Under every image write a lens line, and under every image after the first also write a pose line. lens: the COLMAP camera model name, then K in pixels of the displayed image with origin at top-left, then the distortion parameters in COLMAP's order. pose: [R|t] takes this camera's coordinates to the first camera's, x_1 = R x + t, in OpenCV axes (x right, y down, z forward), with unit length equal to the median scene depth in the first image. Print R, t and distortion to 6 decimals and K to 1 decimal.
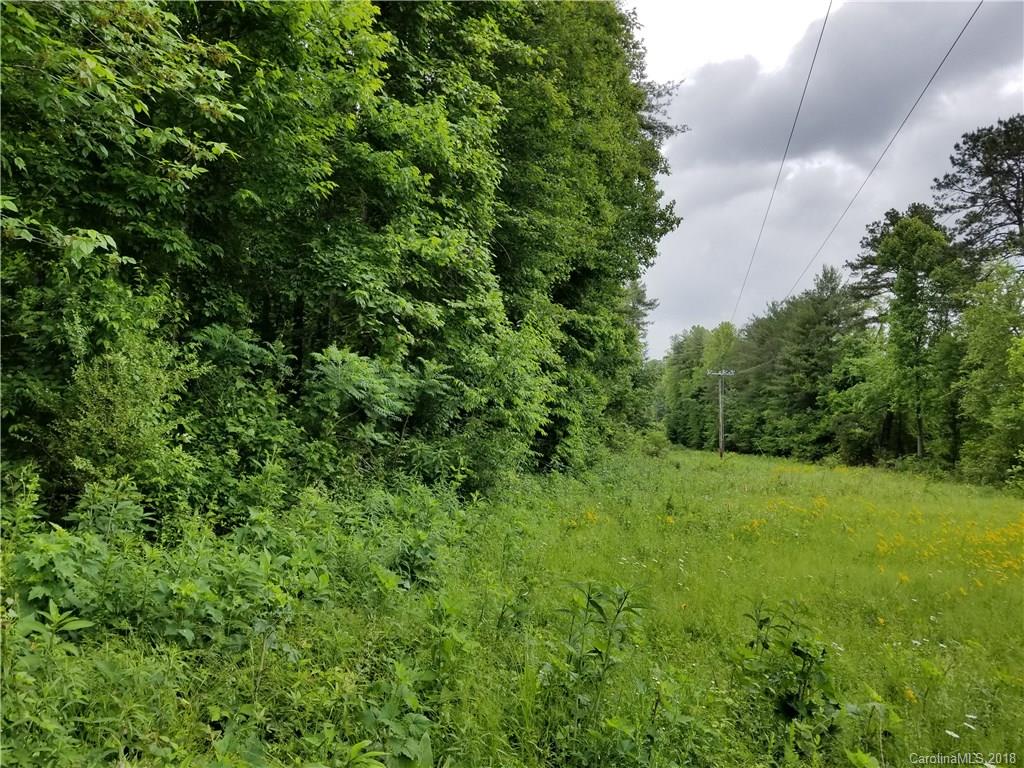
lens RADIAL K [[792.0, 0, 501.1], [0, 792.0, 365.8], [0, 0, 1]] dist [0.010646, -0.026909]
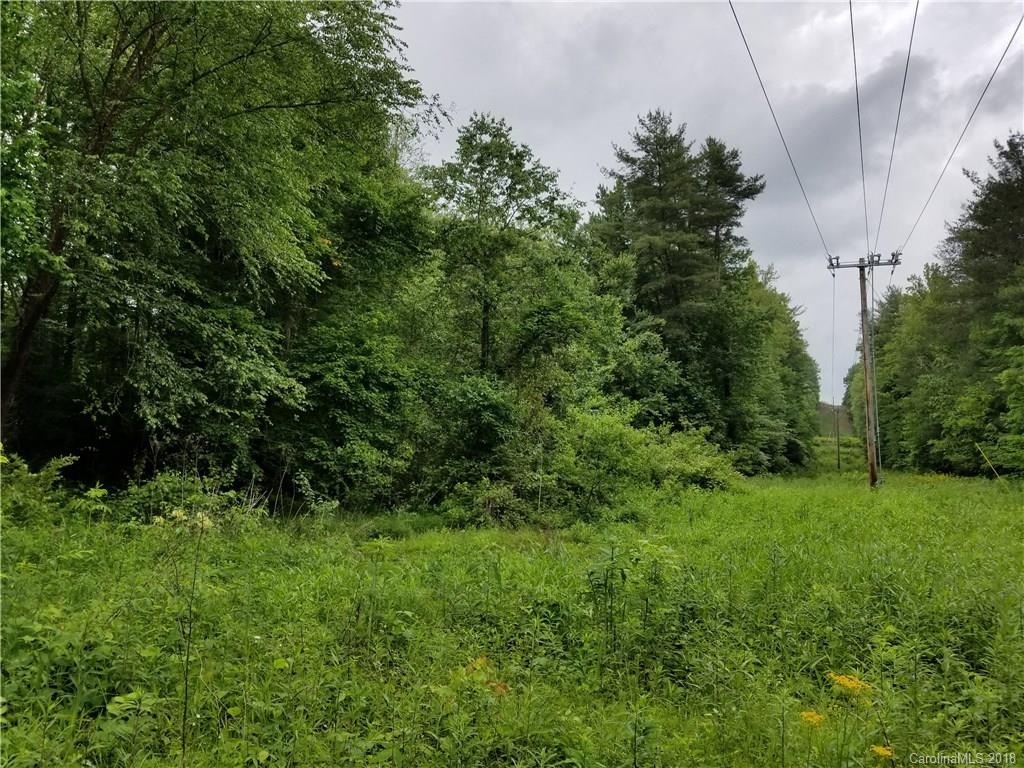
lens RADIAL K [[785.6, 0, 514.0], [0, 785.6, 378.8], [0, 0, 1]] dist [-0.002703, 0.001150]
pose [[0.969586, -0.047826, -0.240034, 0.257308], [0.043044, 0.998757, -0.025125, 0.083900], [0.240937, 0.014029, 0.970439, 0.757106]]
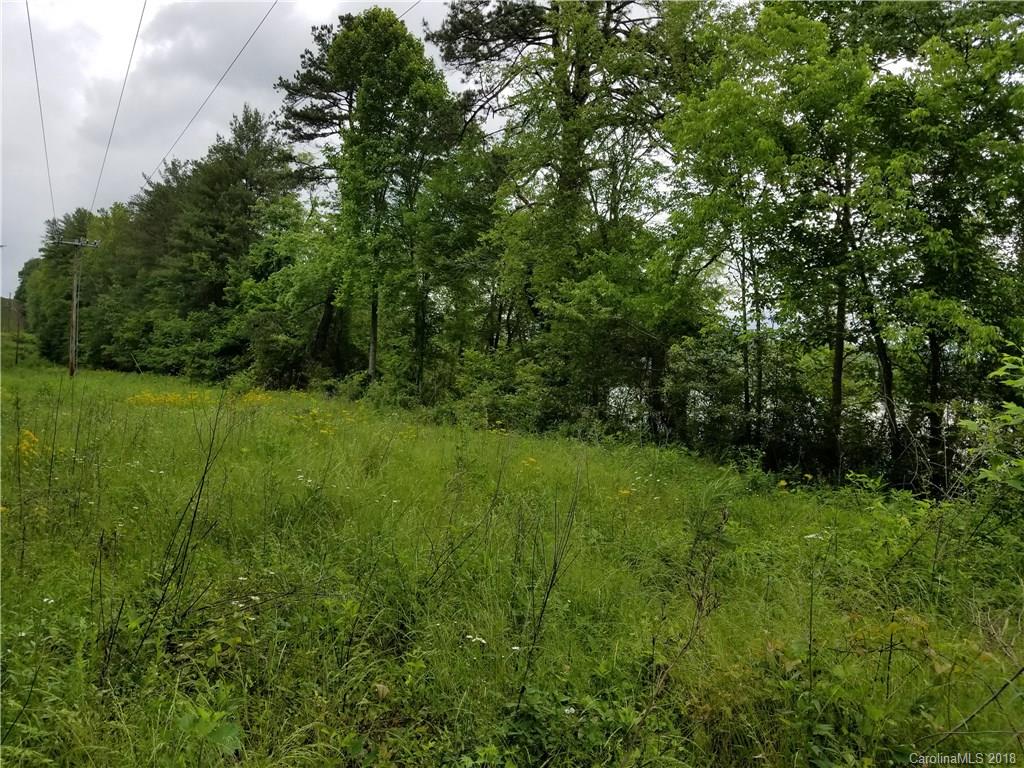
lens RADIAL K [[792.0, 0, 518.4], [0, 792.0, 375.1], [0, 0, 1]] dist [0.010646, -0.026909]
pose [[0.746977, 0.009512, 0.664782, 0.157361], [-0.082618, 0.993475, 0.078618, 0.045408], [-0.659697, -0.113649, 0.742889, 0.373849]]
